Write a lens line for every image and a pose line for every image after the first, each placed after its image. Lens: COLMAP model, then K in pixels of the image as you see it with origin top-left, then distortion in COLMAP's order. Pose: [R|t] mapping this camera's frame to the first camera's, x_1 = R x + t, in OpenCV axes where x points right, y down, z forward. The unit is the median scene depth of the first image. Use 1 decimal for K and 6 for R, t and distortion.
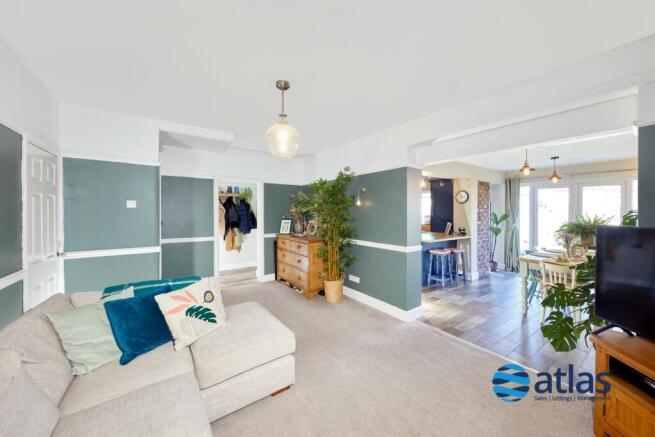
lens RADIAL K [[243.1, 0, 329.6], [0, 243.1, 216.0], [0, 0, 1]] dist [0.000238, 0.000010]
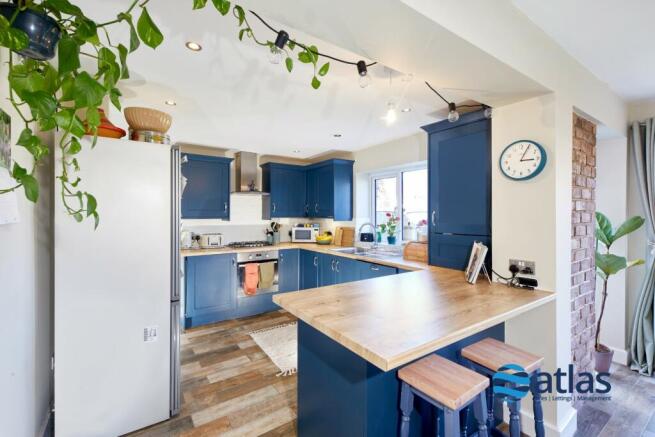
lens RADIAL K [[291.0, 0, 323.4], [0, 291.0, 215.9], [0, 0, 1]] dist [0.002583, 0.000530]
pose [[0.999828, 0.002435, -0.018411, 0.293825], [-0.002624, 0.999944, -0.010224, -0.004120], [0.018385, 0.010271, 0.999778, 0.611263]]
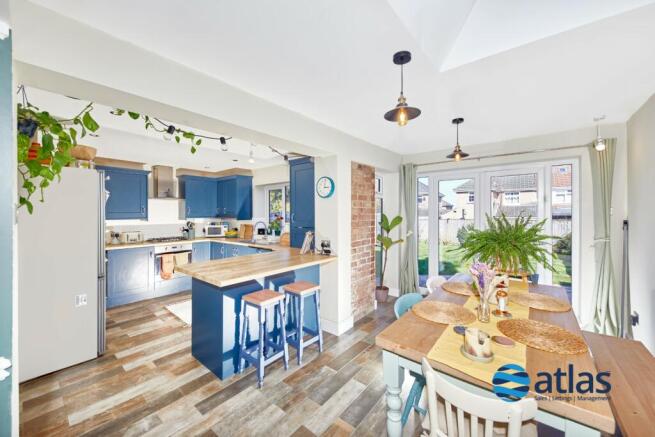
lens RADIAL K [[253.2, 0, 328.7], [0, 253.2, 215.3], [0, 0, 1]] dist [-0.000260, -0.000560]
pose [[0.961624, -0.002509, 0.274360, 0.376377], [0.004979, 0.999953, -0.008308, -0.006769], [-0.274326, 0.009355, 0.961591, 0.411386]]
